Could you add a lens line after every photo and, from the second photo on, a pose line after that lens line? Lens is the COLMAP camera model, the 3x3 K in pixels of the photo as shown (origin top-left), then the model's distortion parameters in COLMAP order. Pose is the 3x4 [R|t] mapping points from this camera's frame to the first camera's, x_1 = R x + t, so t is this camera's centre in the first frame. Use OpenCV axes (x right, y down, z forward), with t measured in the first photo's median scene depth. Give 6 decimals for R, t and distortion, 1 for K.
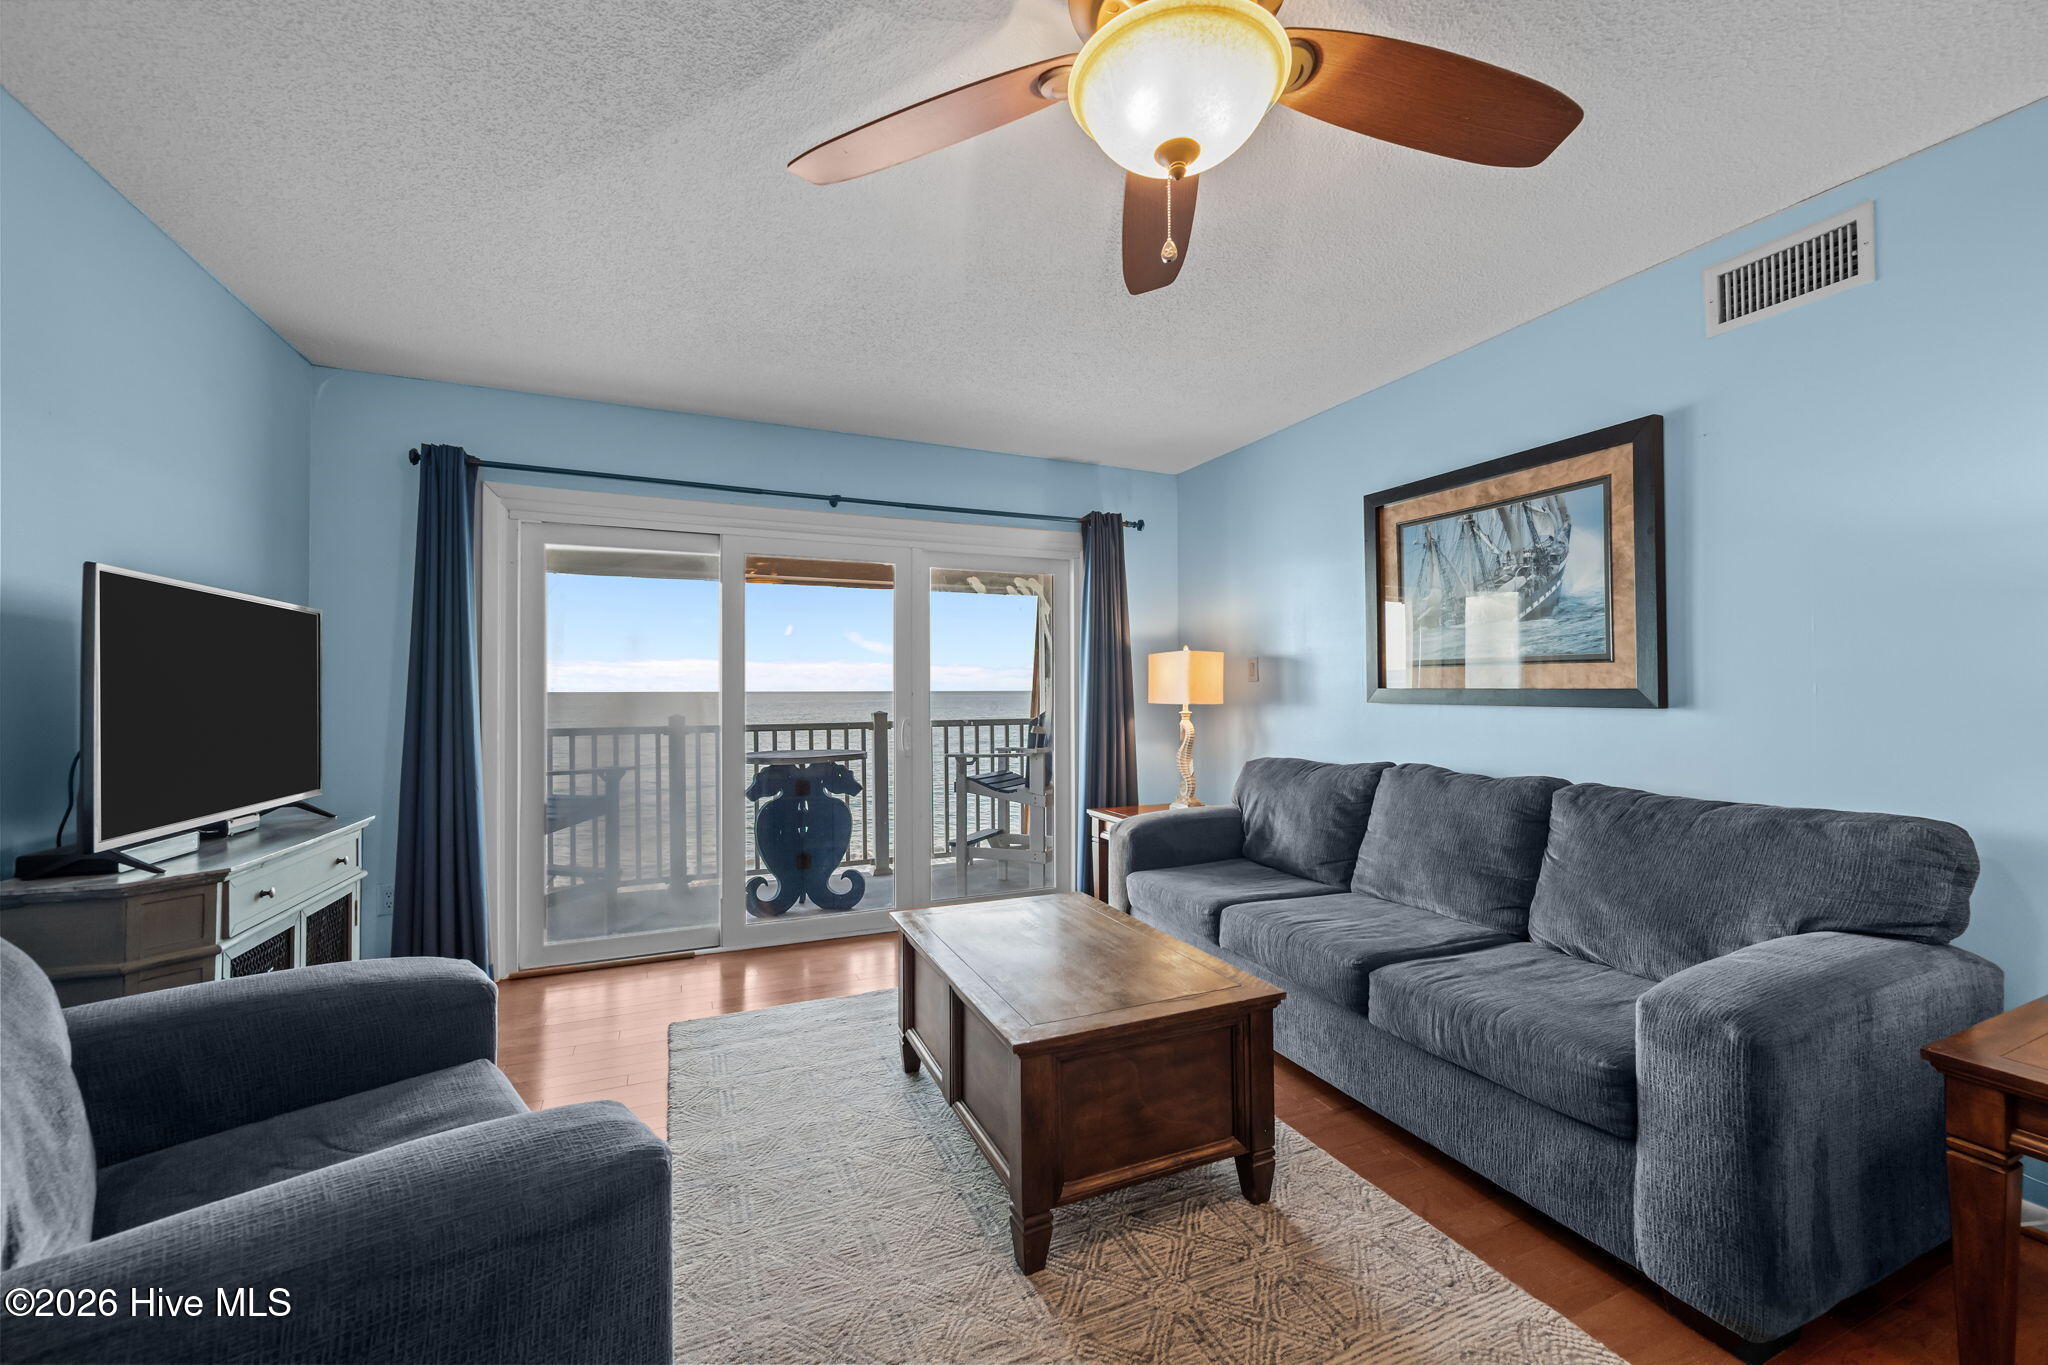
lens RADIAL K [[805.2, 0, 1024.0], [0, 805.2, 682.5], [0, 0, 1]] dist [0.001340, 0.000095]
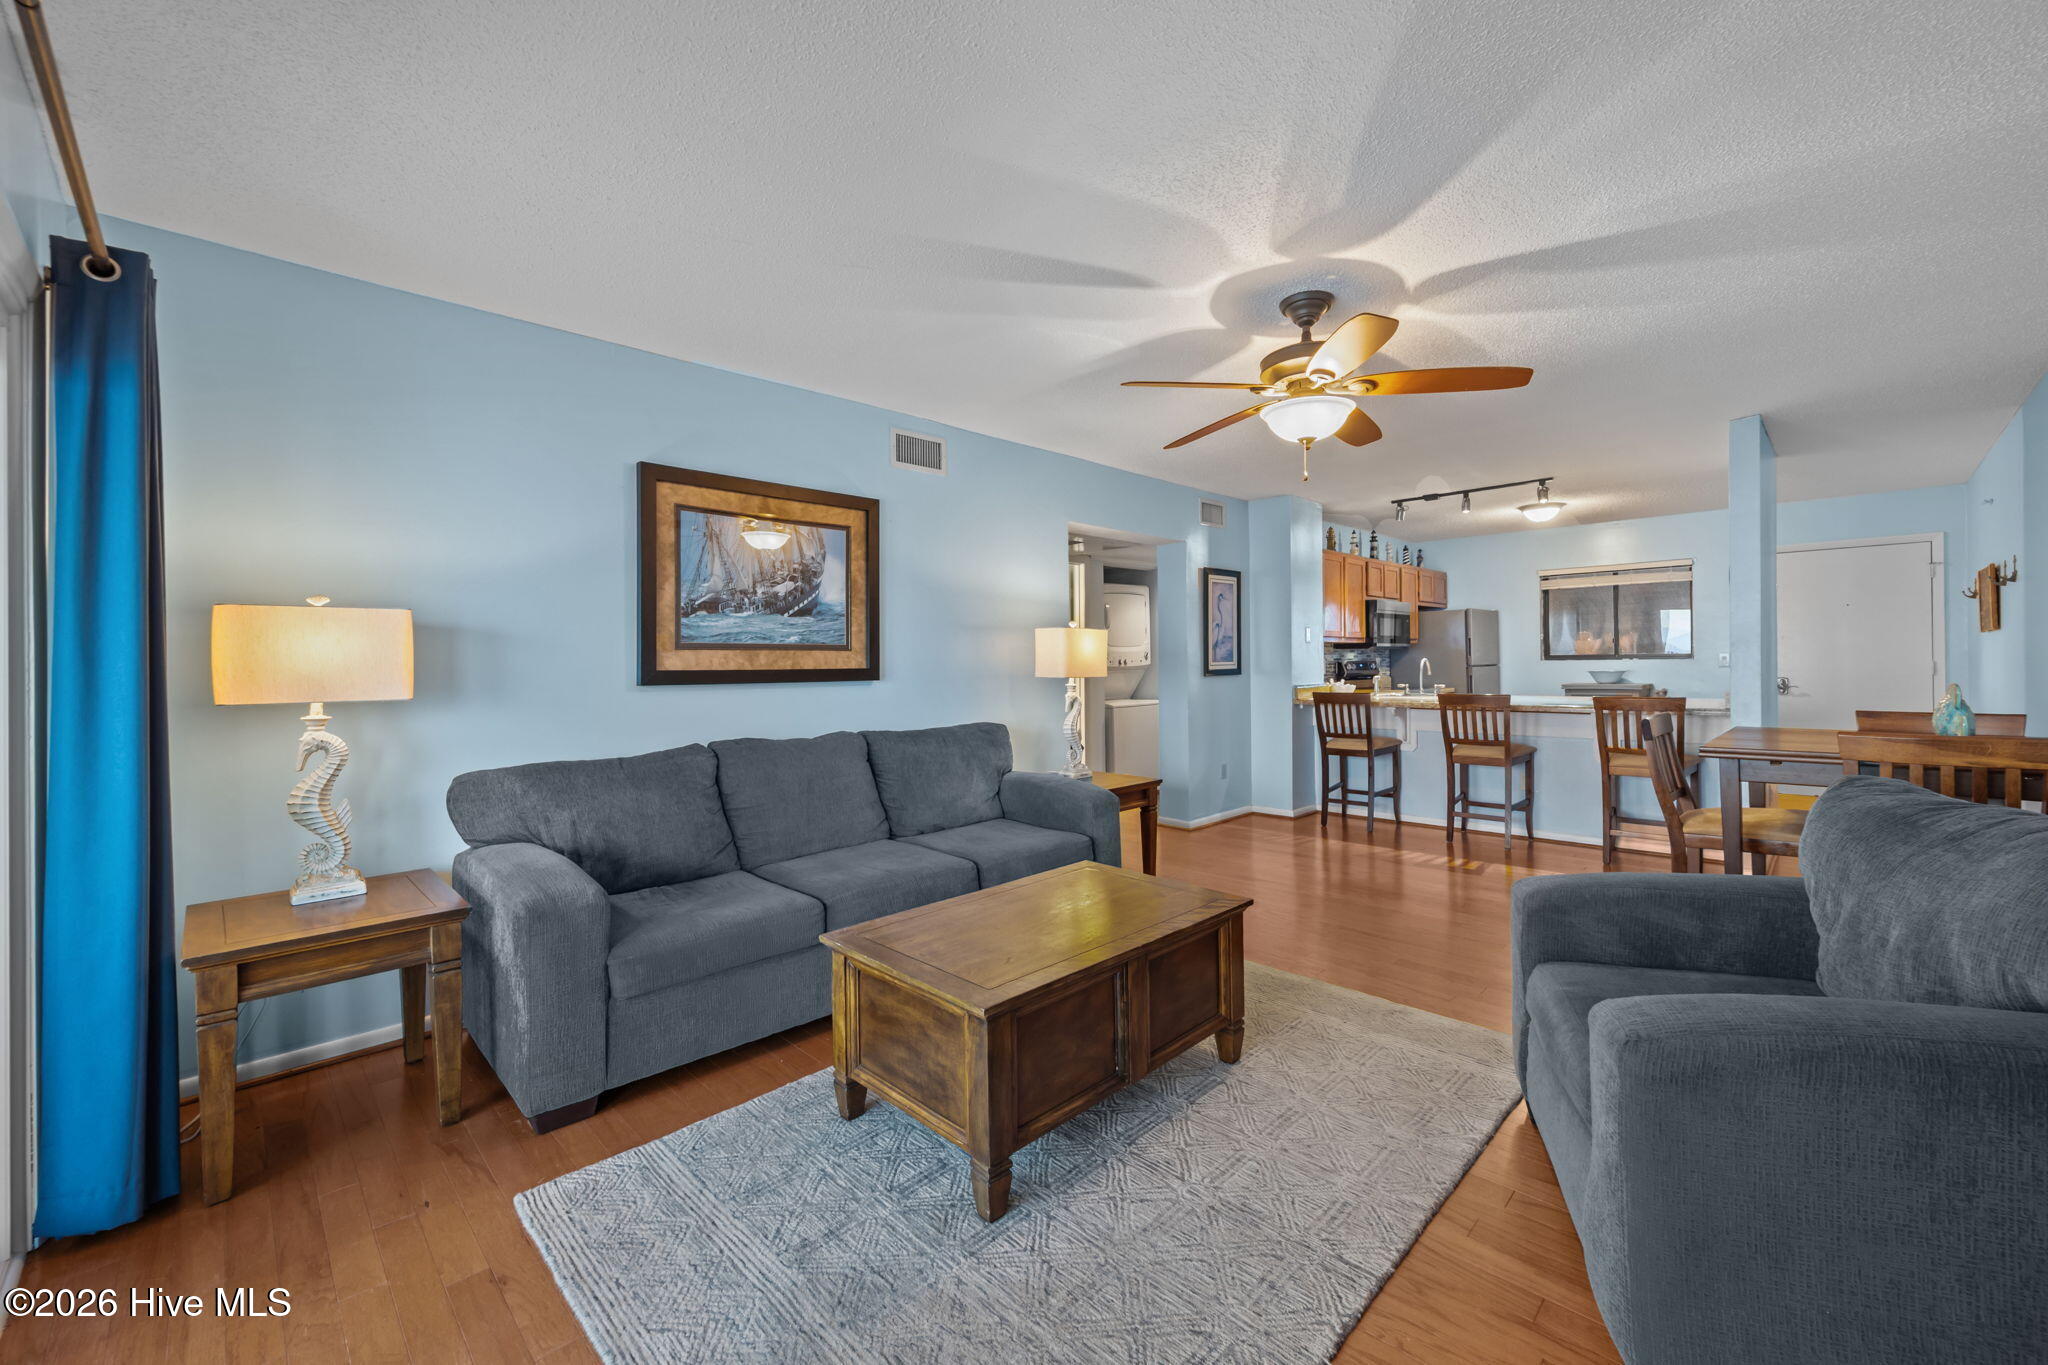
lens RADIAL K [[828.5, 0, 1039.1], [0, 828.5, 659.1], [0, 0, 1]] dist [0.001804, 0.000071]
pose [[-0.361016, 0.005942, 0.932541, -0.770078], [-0.002806, 0.999968, -0.007458, 0.000641], [-0.932555, -0.005309, -0.360988, 1.121821]]
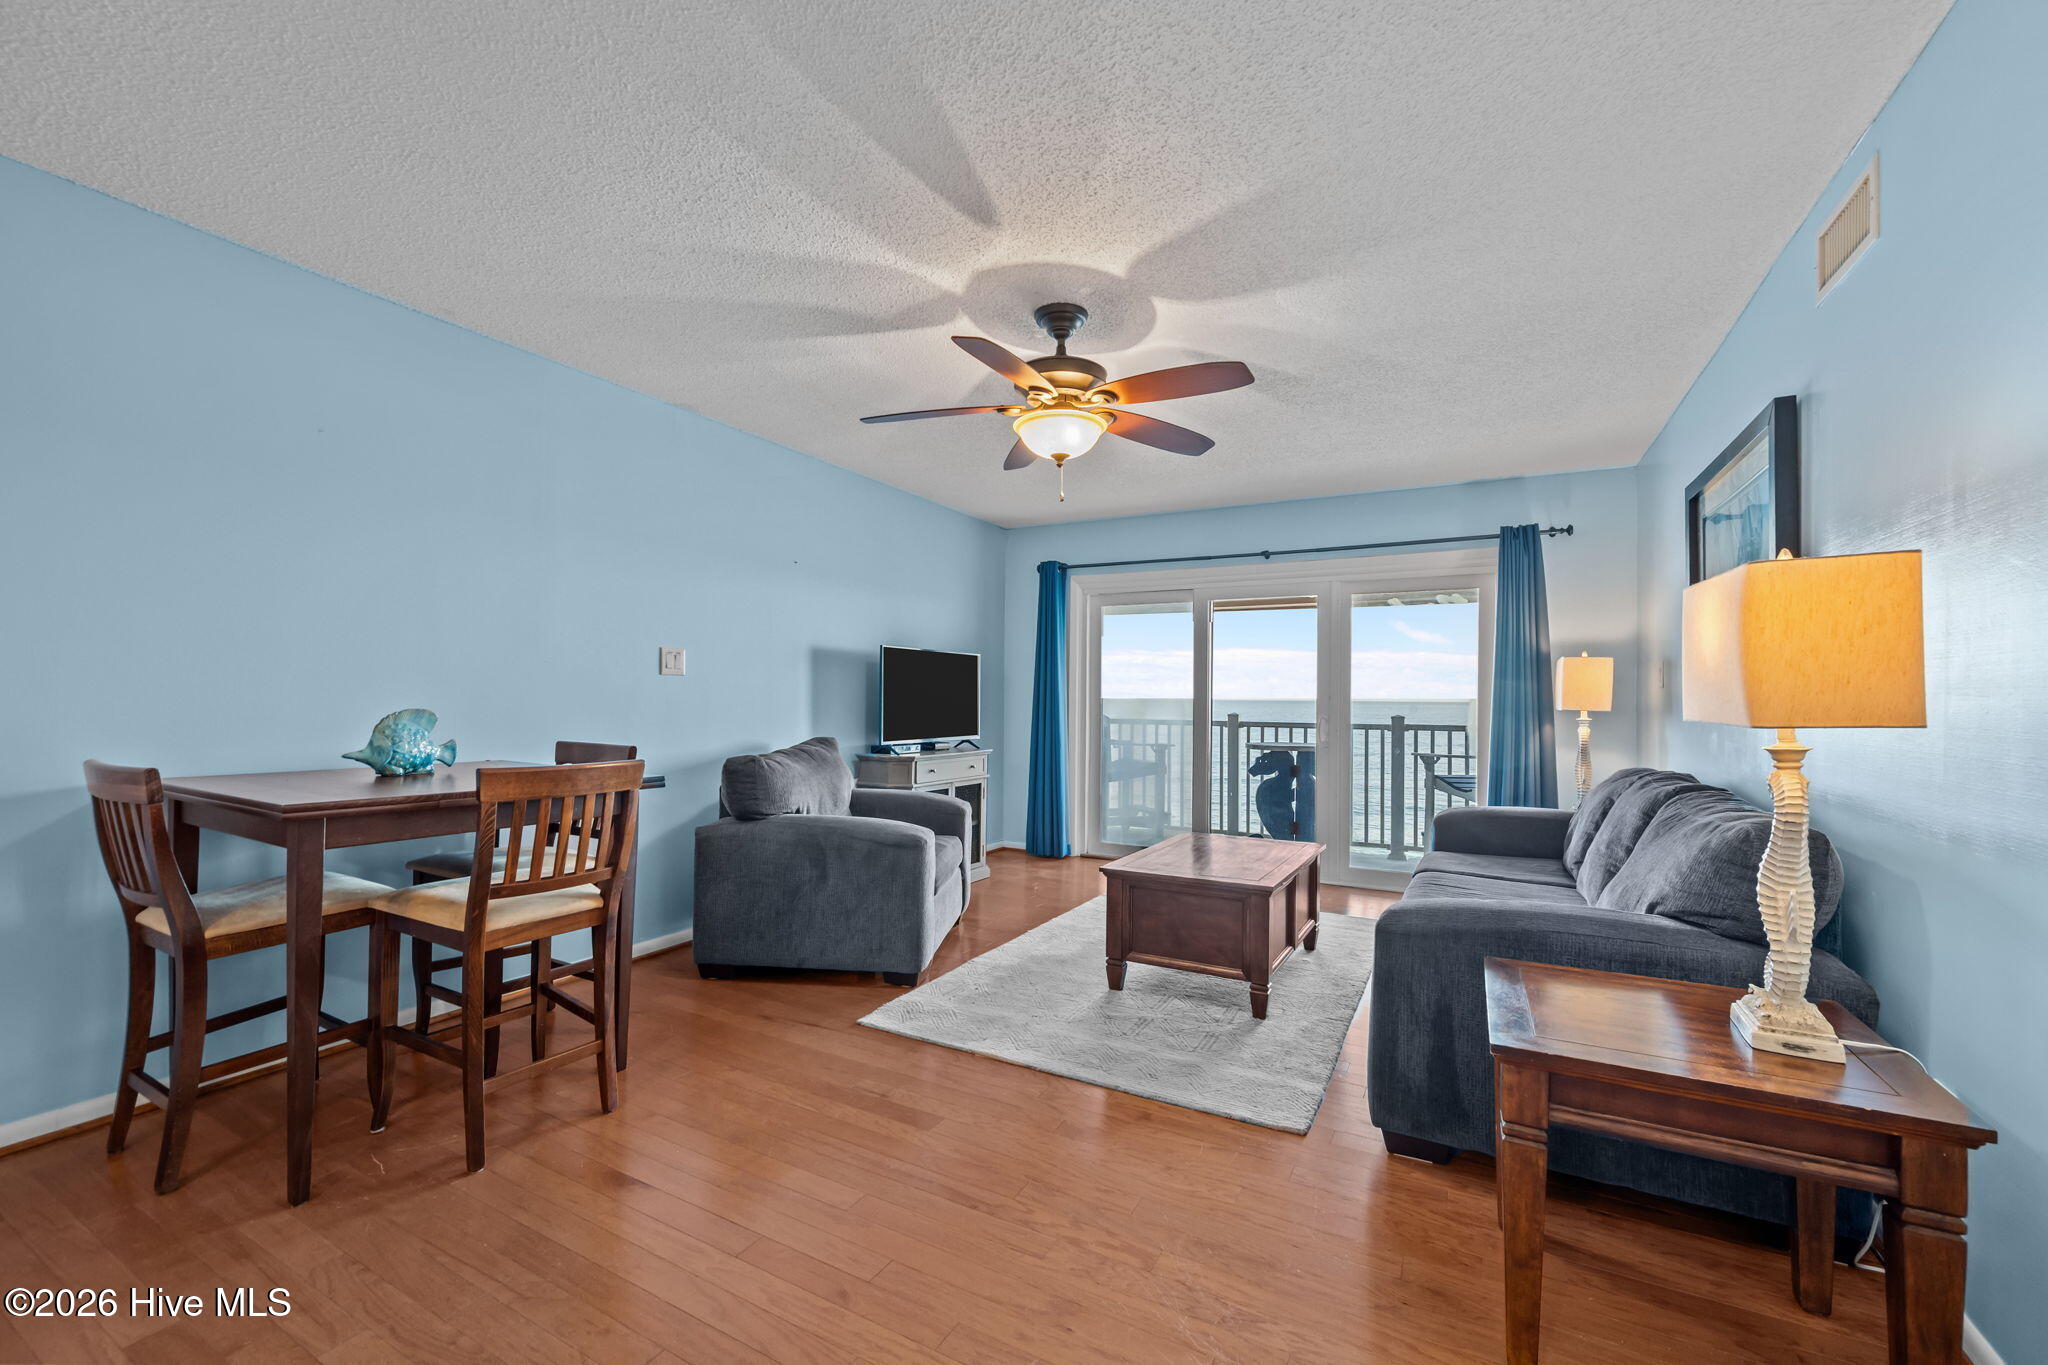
lens RADIAL K [[805.2, 0, 1024.0], [0, 805.2, 682.5], [0, 0, 1]] dist [0.001340, 0.000095]
pose [[0.609280, -0.003887, -0.792946, 0.852465], [-0.004893, 0.999951, -0.008662, 0.005741], [0.792940, 0.009157, 0.609231, -0.216848]]
